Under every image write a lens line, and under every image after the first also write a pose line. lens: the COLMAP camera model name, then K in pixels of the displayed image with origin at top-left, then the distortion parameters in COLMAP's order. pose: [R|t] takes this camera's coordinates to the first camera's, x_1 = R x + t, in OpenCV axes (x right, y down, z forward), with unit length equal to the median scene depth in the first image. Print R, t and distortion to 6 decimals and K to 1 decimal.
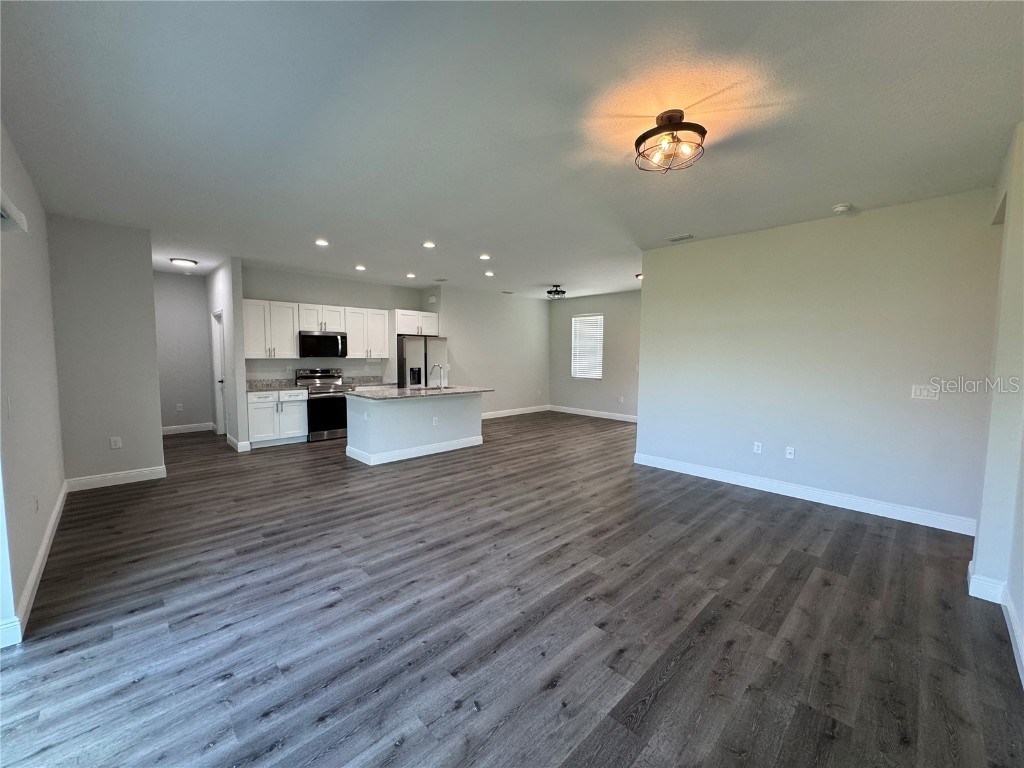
lens RADIAL K [[411.6, 0, 511.7], [0, 411.6, 379.7], [0, 0, 1]] dist [-0.002906, 0.000302]
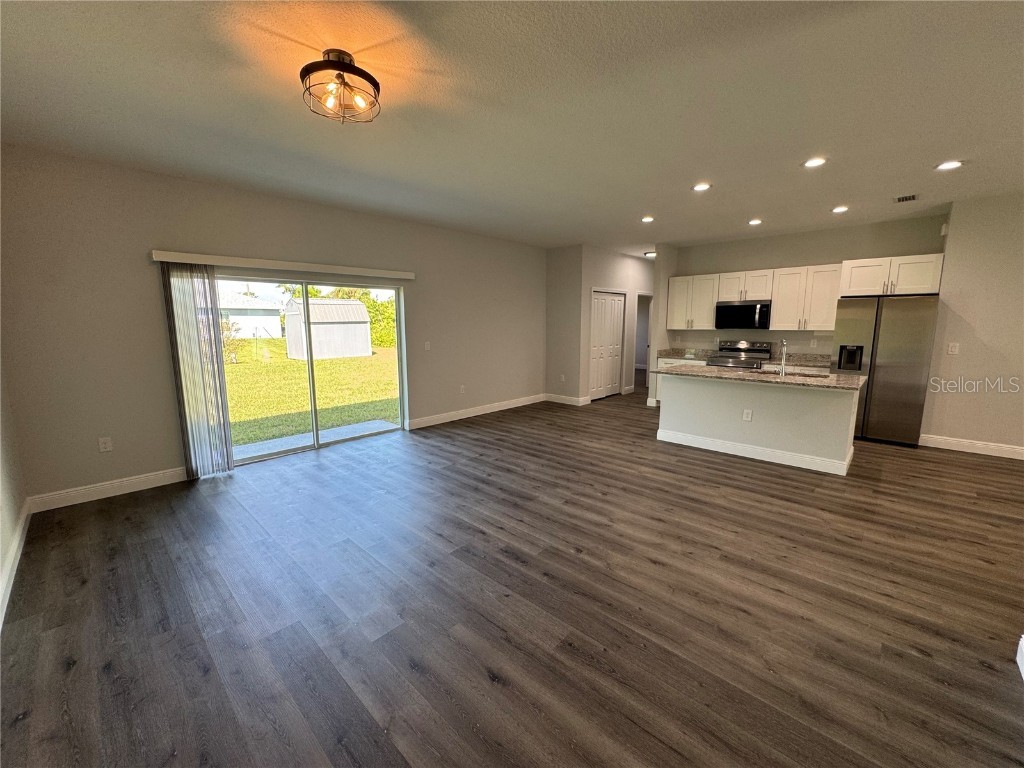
lens RADIAL K [[411.6, 0, 511.8], [0, 411.6, 381.1], [0, 0, 1]] dist [-0.002906, 0.000302]
pose [[0.039429, 0.131598, -0.990519, 0.817321], [-0.060835, 0.989767, 0.129076, -0.047824], [0.997369, 0.055169, 0.047031, 0.815388]]
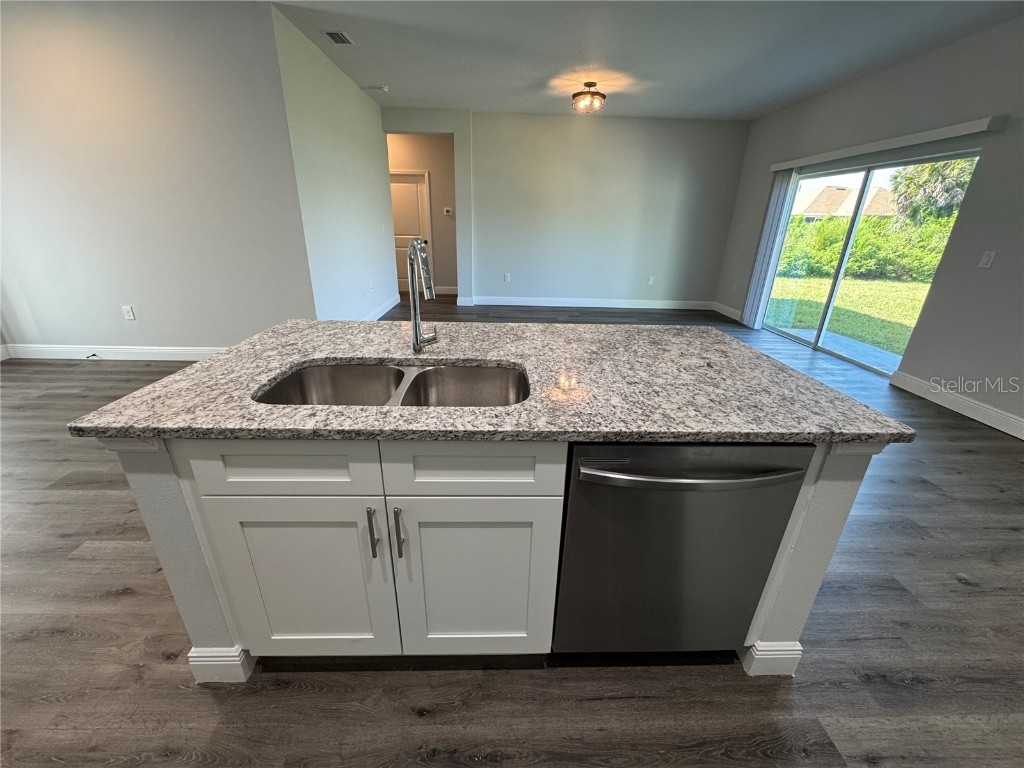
lens RADIAL K [[411.6, 0, 515.1], [0, 411.6, 384.2], [0, 0, 1]] dist [-0.002906, 0.000302]
pose [[-0.739550, -0.272909, 0.615294, -0.576331], [0.014051, 0.907659, 0.419474, -0.090315], [-0.672955, 0.318867, -0.667424, 1.807031]]
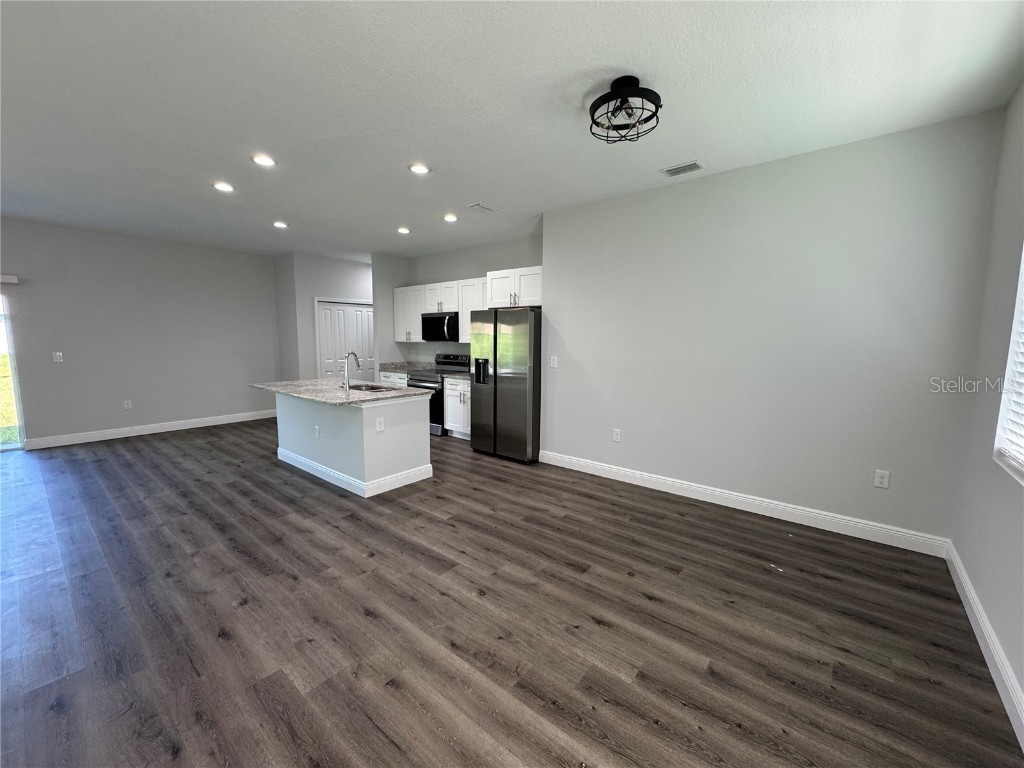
lens RADIAL K [[411.6, 0, 506.6], [0, 411.6, 374.6], [0, 0, 1]] dist [-0.002906, 0.000302]
pose [[0.112034, 0.081058, -0.990393, 0.818384], [-0.069467, 0.994868, 0.073566, -0.106132], [0.991273, 0.060557, 0.117090, 1.885810]]
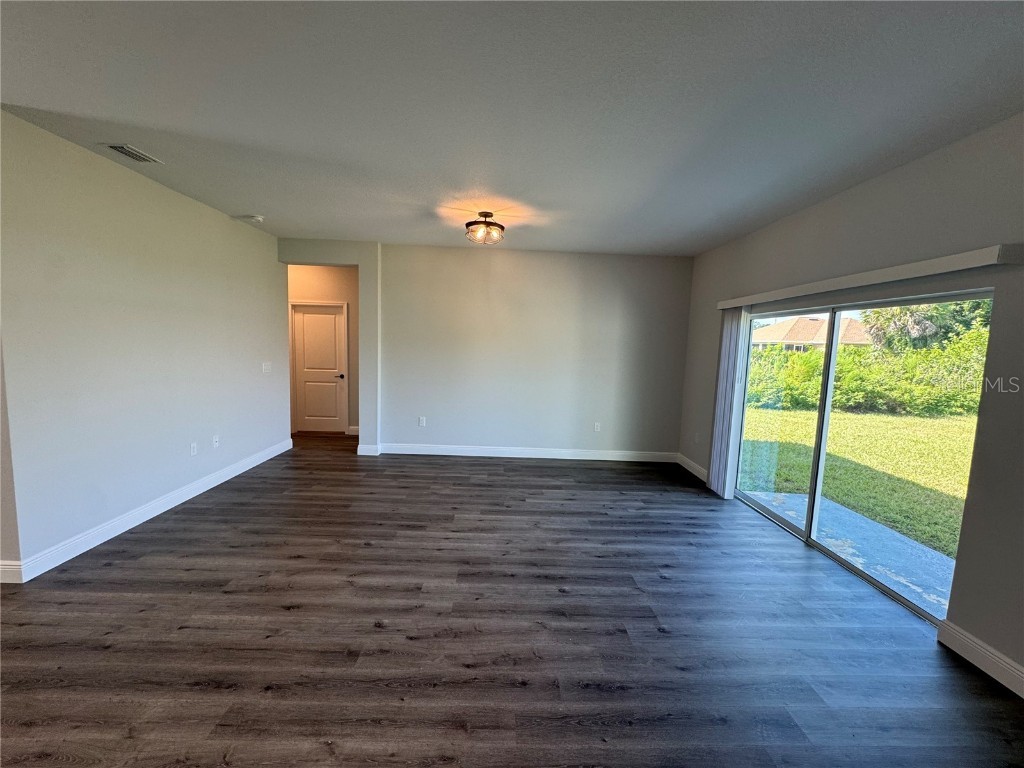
lens RADIAL K [[411.6, 0, 514.2], [0, 411.6, 383.3], [0, 0, 1]] dist [-0.002906, 0.000302]
pose [[-0.737045, -0.102111, 0.668086, -0.539633], [0.001935, 0.988198, 0.153172, -0.119756], [-0.675841, 0.114188, -0.728148, 1.331642]]
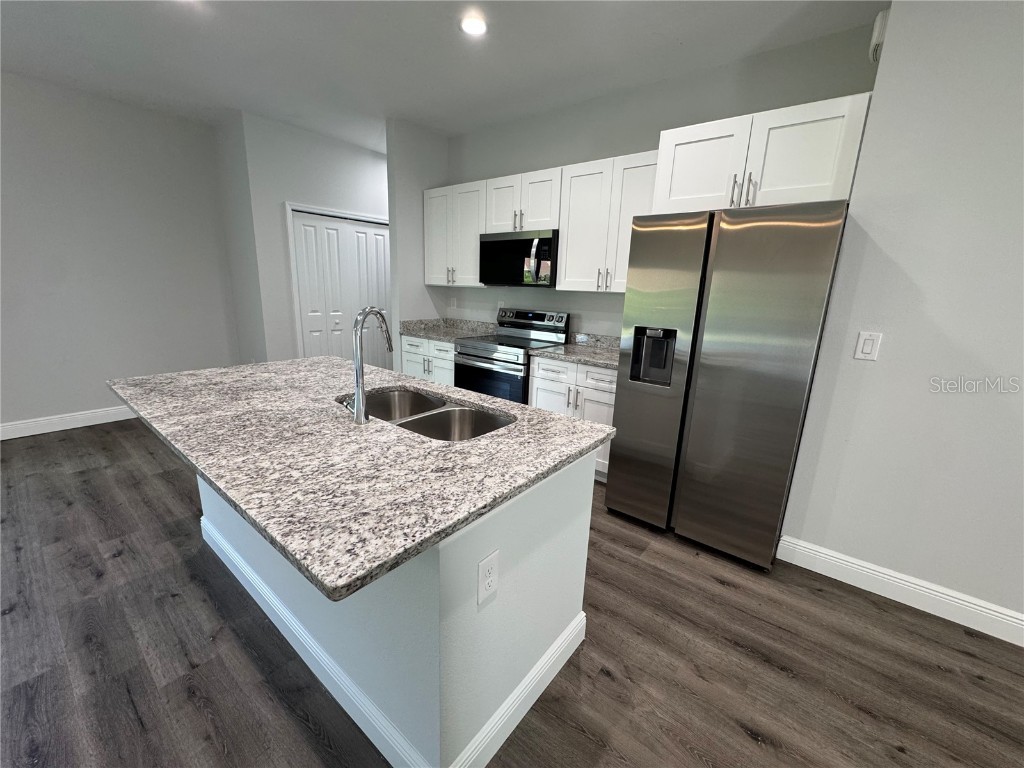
lens RADIAL K [[411.6, 0, 509.1], [0, 411.6, 380.5], [0, 0, 1]] dist [-0.002906, 0.000302]
pose [[0.124809, 0.218180, -0.967895, 0.082780], [-0.097013, 0.973532, 0.206941, -0.083345], [0.987427, 0.068070, 0.142672, 1.680561]]
